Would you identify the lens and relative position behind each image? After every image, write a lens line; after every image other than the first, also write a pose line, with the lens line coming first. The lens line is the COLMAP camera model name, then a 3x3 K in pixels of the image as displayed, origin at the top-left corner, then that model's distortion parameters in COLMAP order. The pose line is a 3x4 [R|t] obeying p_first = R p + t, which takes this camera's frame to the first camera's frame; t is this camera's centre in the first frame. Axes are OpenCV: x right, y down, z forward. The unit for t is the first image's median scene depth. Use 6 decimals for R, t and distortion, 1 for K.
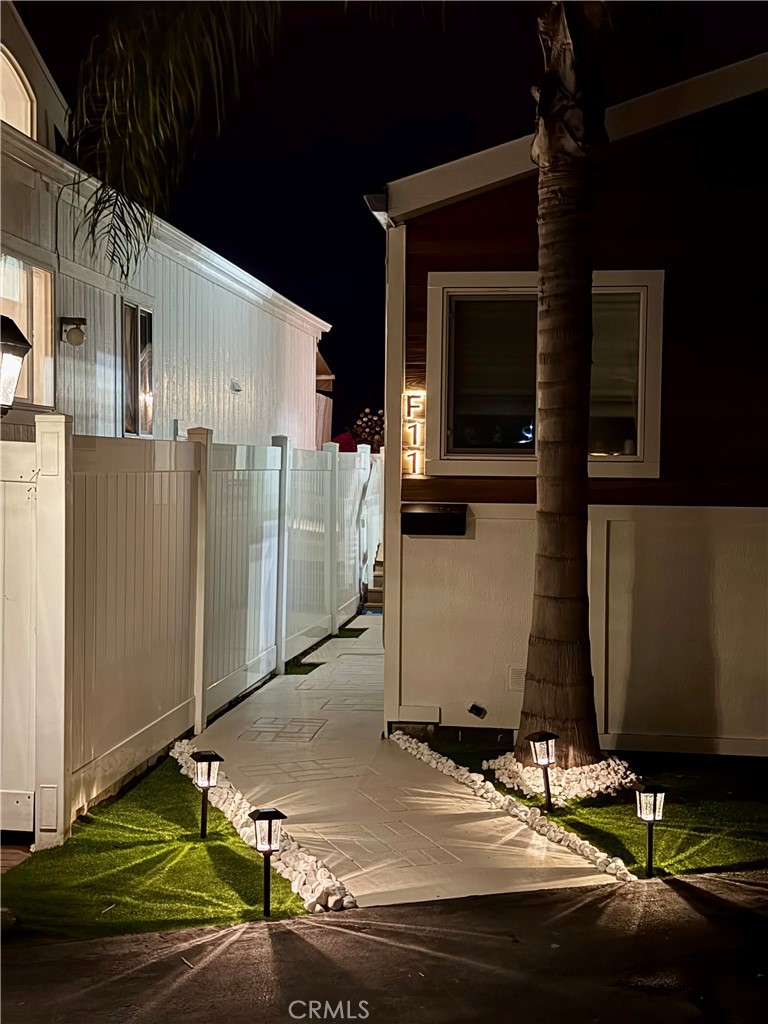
lens RADIAL K [[1432.8, 0, 382.8], [0, 1432.8, 513.8], [0, 0, 1]] dist [0.135658, 0.000000]
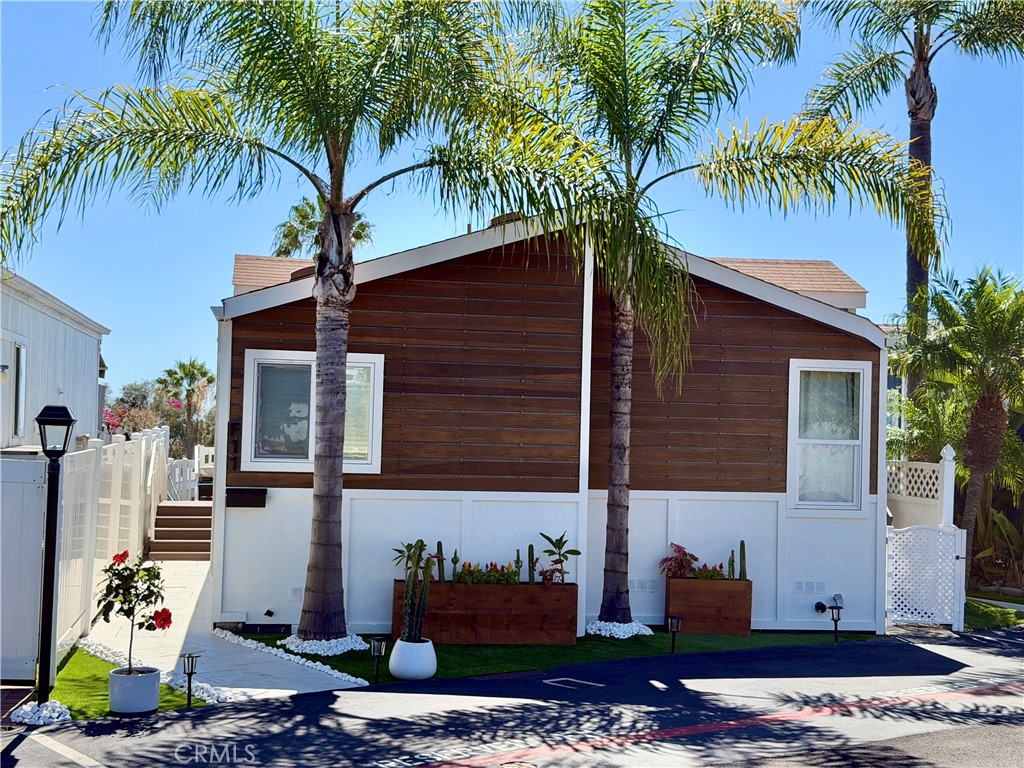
lens RADIAL K [[1432.8, 0, 510.6], [0, 1432.8, 384.4], [0, 0, 1]] dist [0.135658, 0.000000]
pose [[0.954402, 0.024094, 0.297551, -0.175228], [-0.007905, 0.998428, -0.055491, -0.037493], [-0.298420, 0.050609, 0.953092, -0.699991]]
